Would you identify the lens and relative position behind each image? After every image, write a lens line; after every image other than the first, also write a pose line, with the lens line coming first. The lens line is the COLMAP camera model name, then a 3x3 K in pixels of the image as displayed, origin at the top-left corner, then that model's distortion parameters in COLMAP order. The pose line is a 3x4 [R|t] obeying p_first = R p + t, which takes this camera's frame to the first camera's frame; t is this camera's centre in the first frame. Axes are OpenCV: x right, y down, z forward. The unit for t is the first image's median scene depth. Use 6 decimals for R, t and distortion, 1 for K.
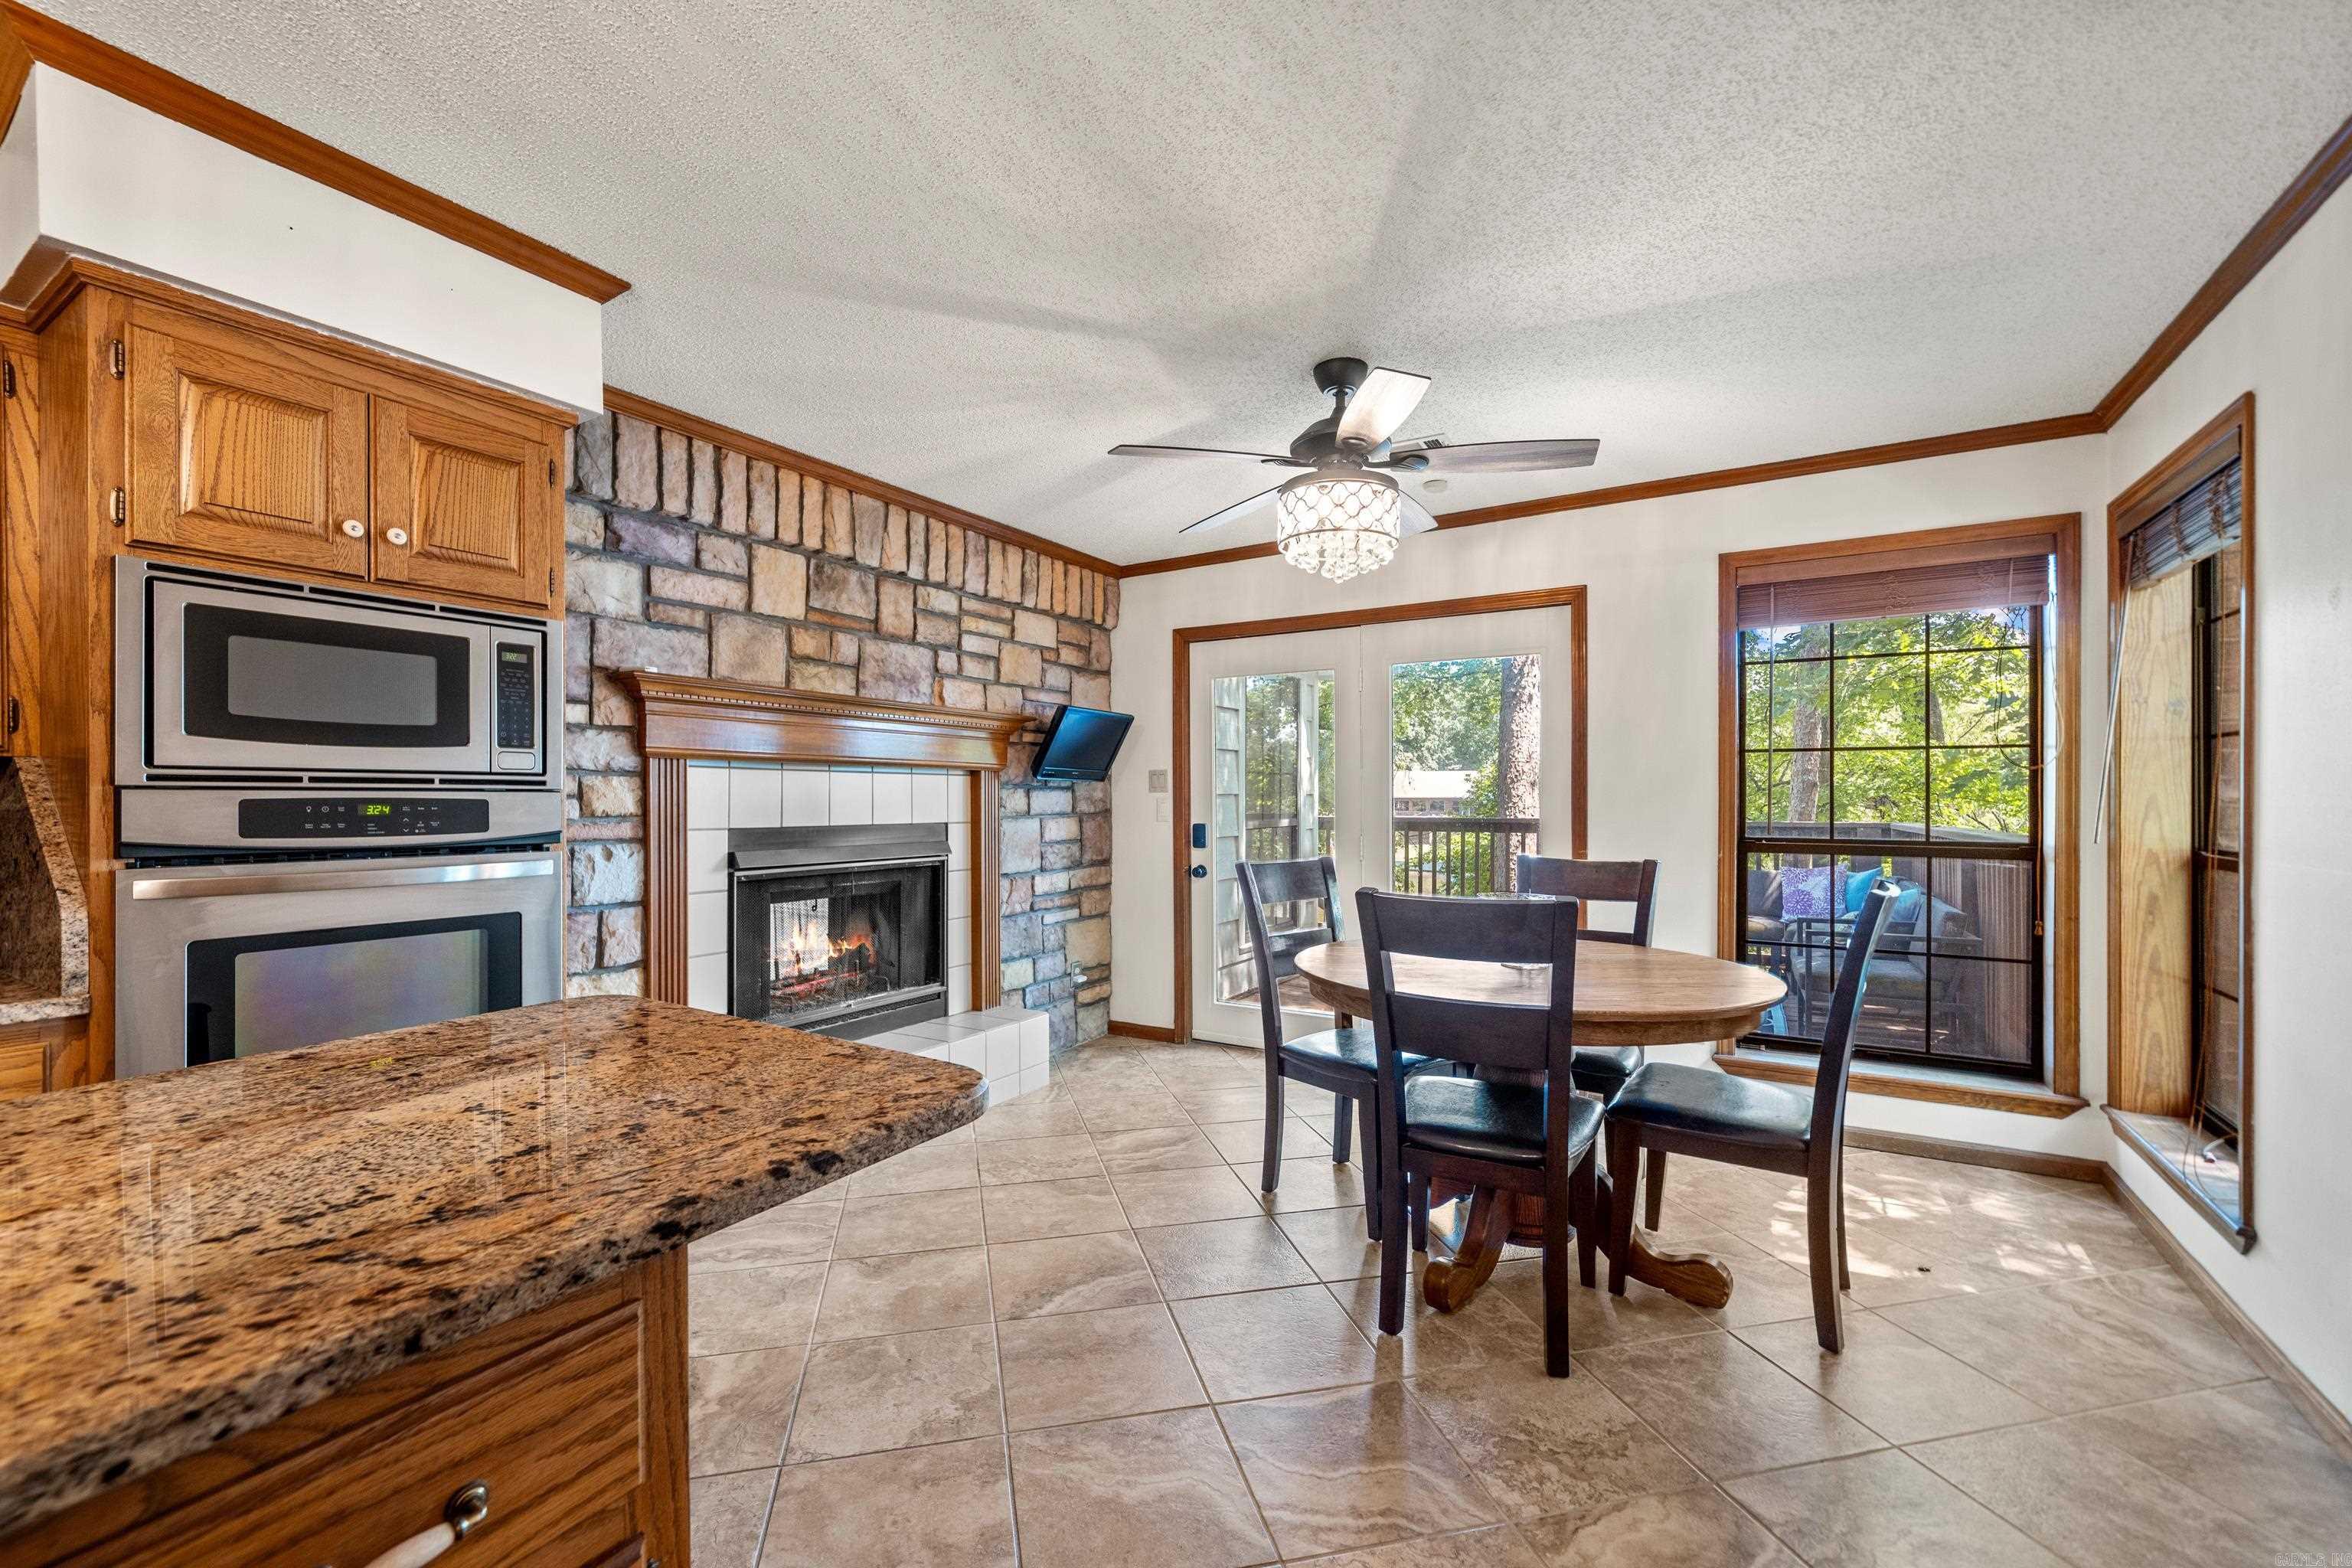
lens RADIAL K [[969.9, 0, 1164.9], [0, 969.9, 795.7], [0, 0, 1]] dist [-0.000183, -0.000102]
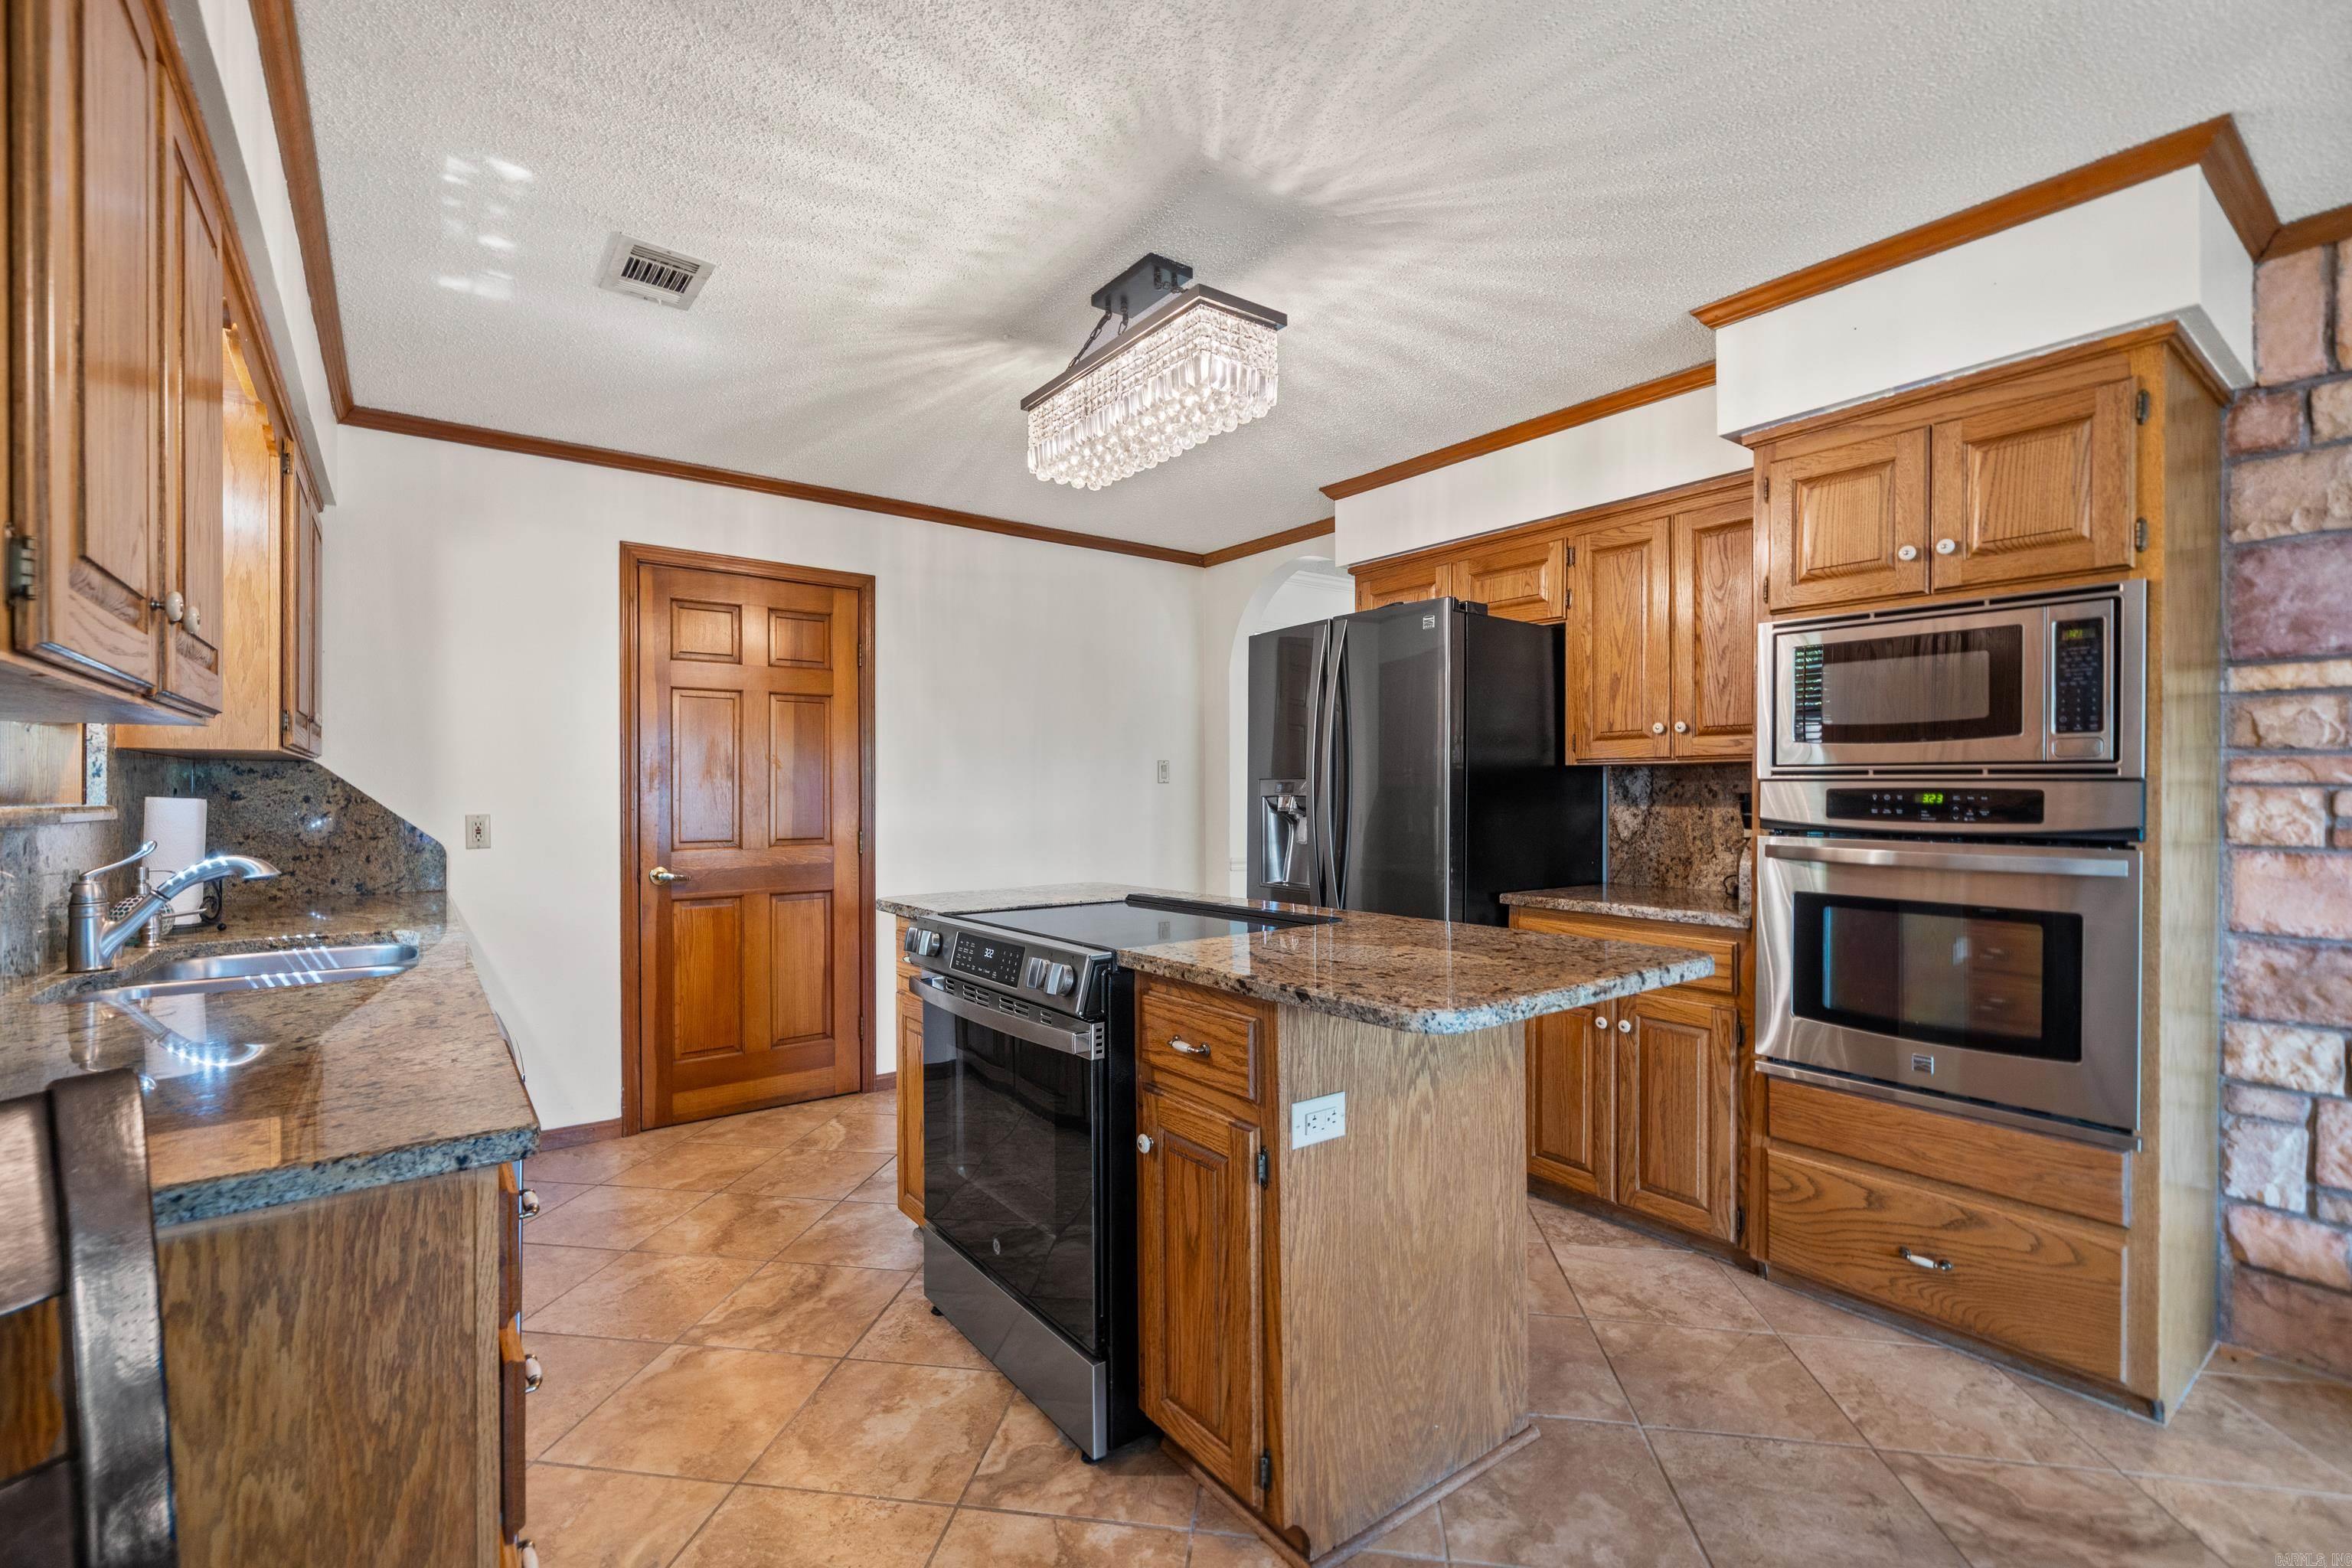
lens RADIAL K [[1021.8, 0, 1168.3], [0, 1021.8, 787.9], [0, 0, 1]] dist [-0.000744, 0.000052]
pose [[-0.365455, 0.001156, -0.930828, 0.589133], [0.000419, 0.999999, 0.001078, 0.000876], [0.930829, 0.000004, -0.365455, 0.609903]]
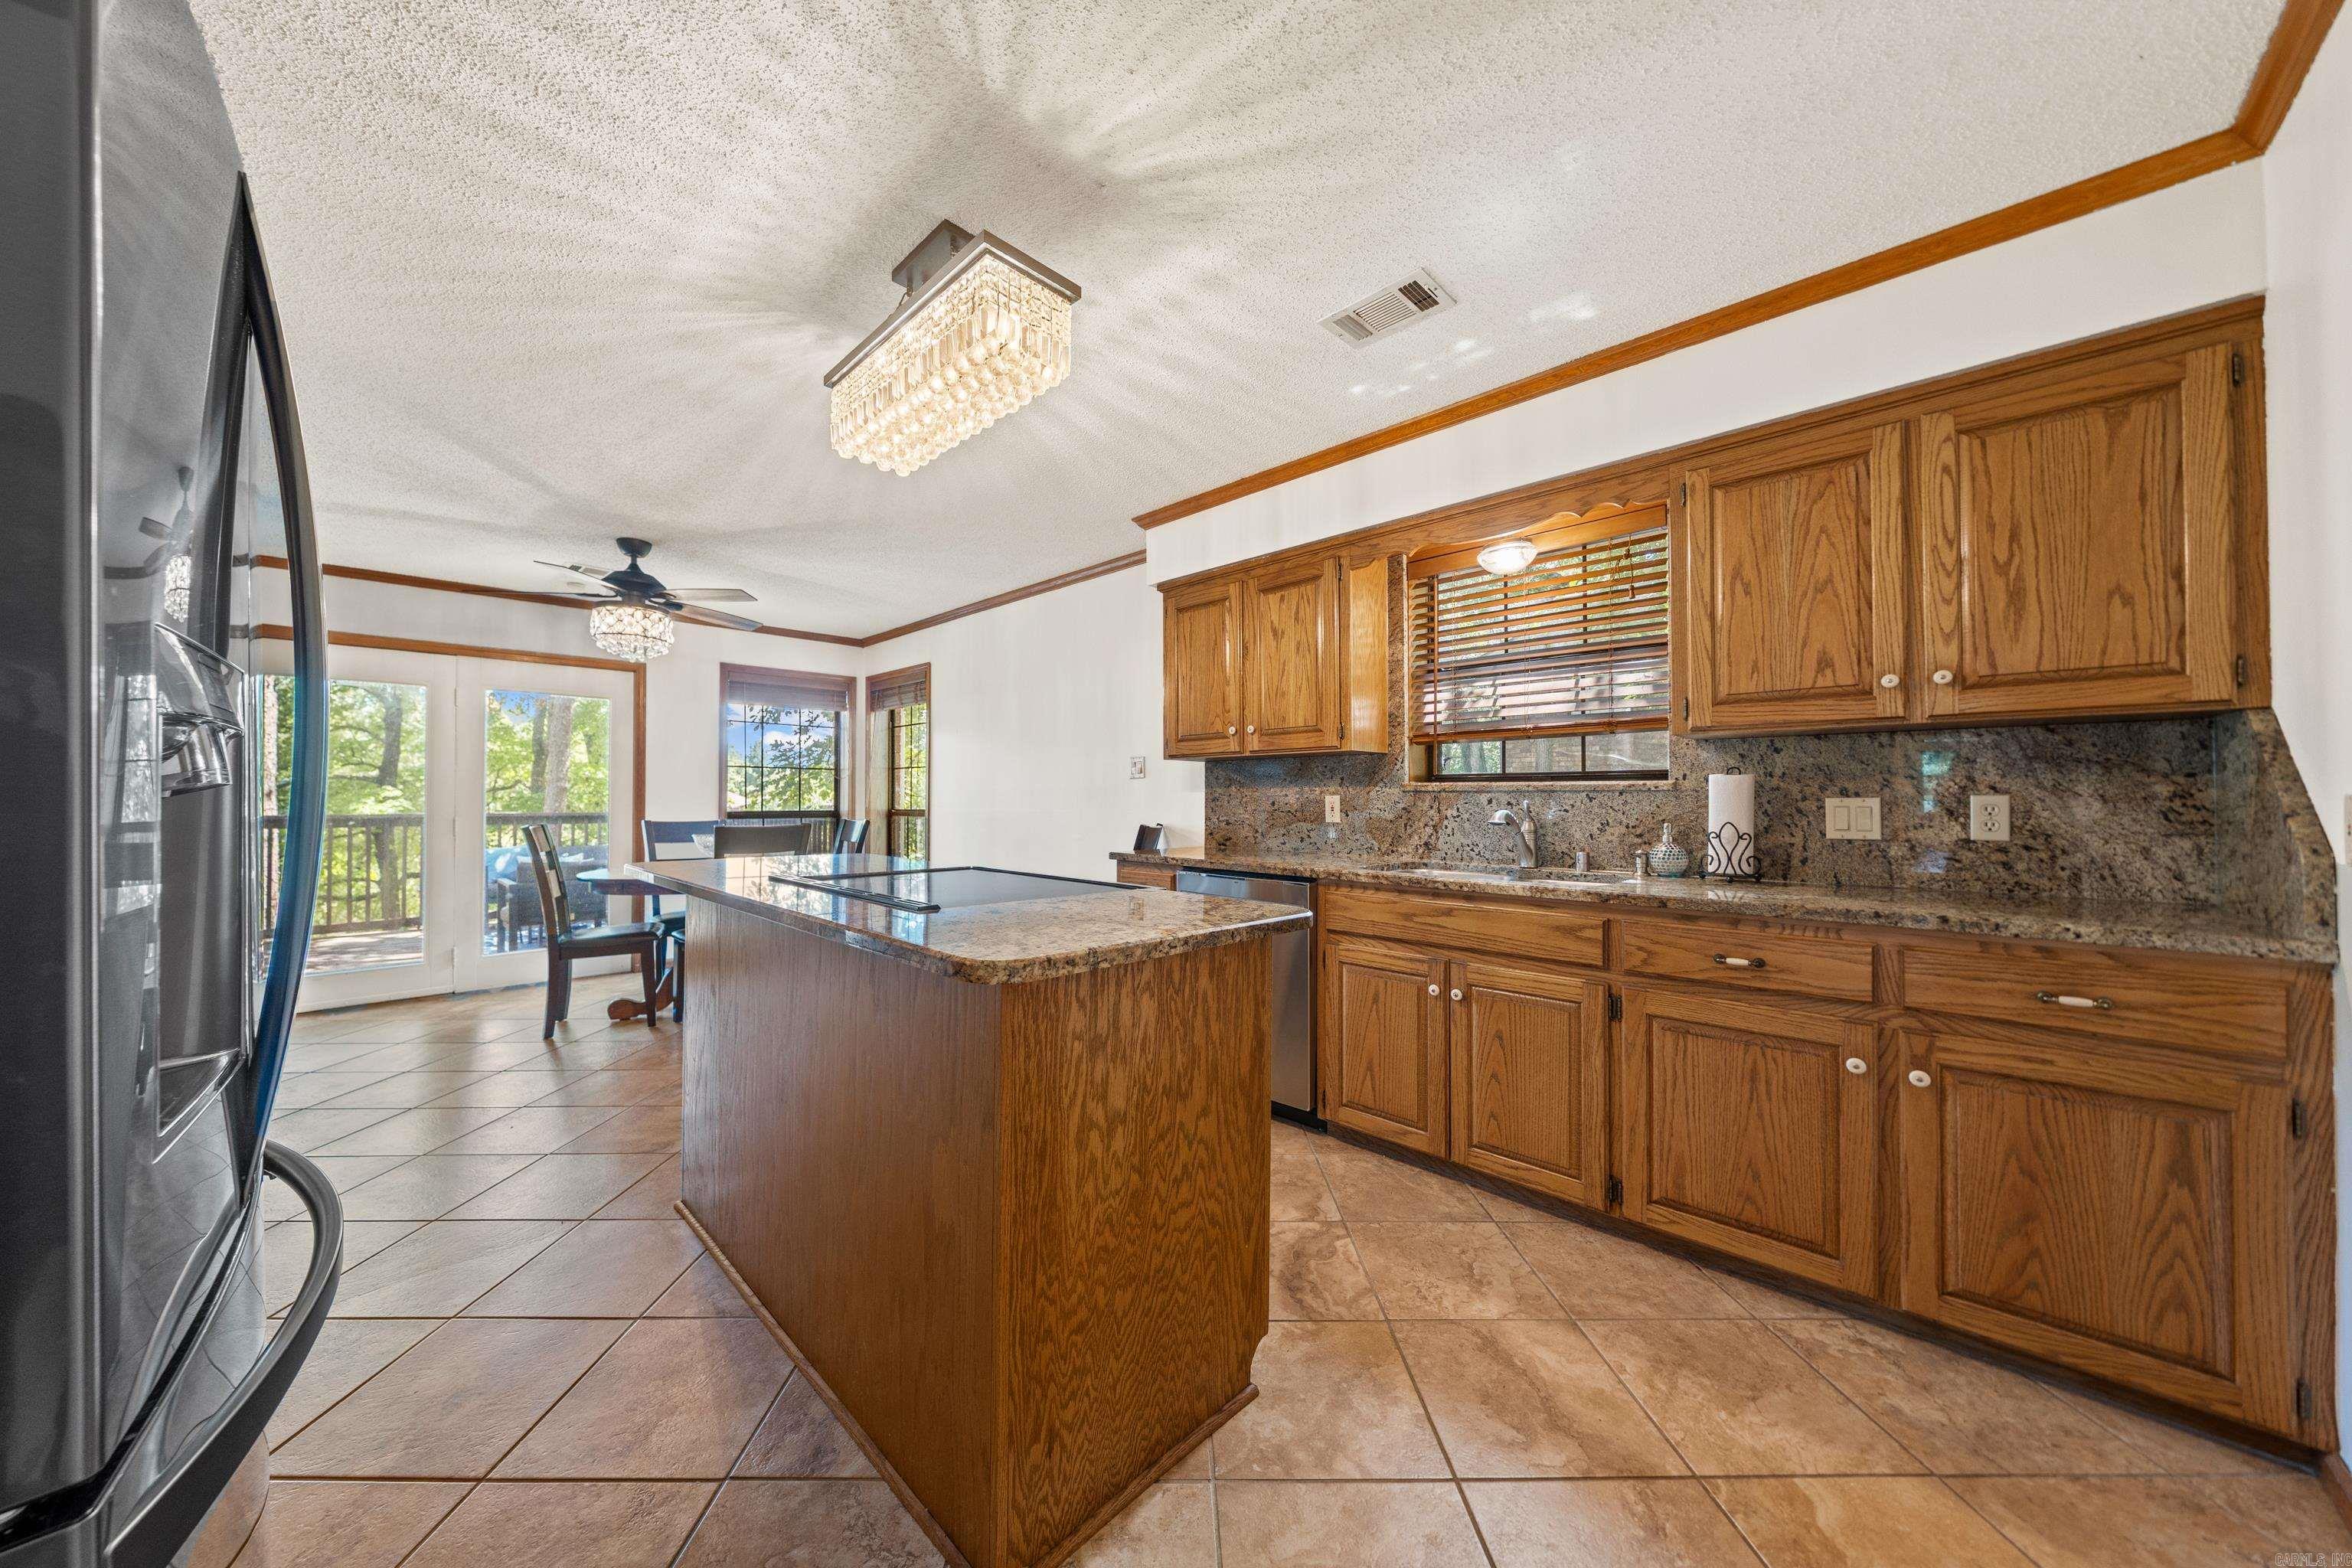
lens RADIAL K [[808.4, 0, 1164.7], [0, 808.4, 792.4], [0, 0, 1]] dist [0.000177, -0.000077]
pose [[0.209954, 0.009234, 0.977668, -1.486187], [0.004272, 0.999937, -0.010361, 0.050628], [-0.977702, 0.006352, 0.209901, -0.358467]]
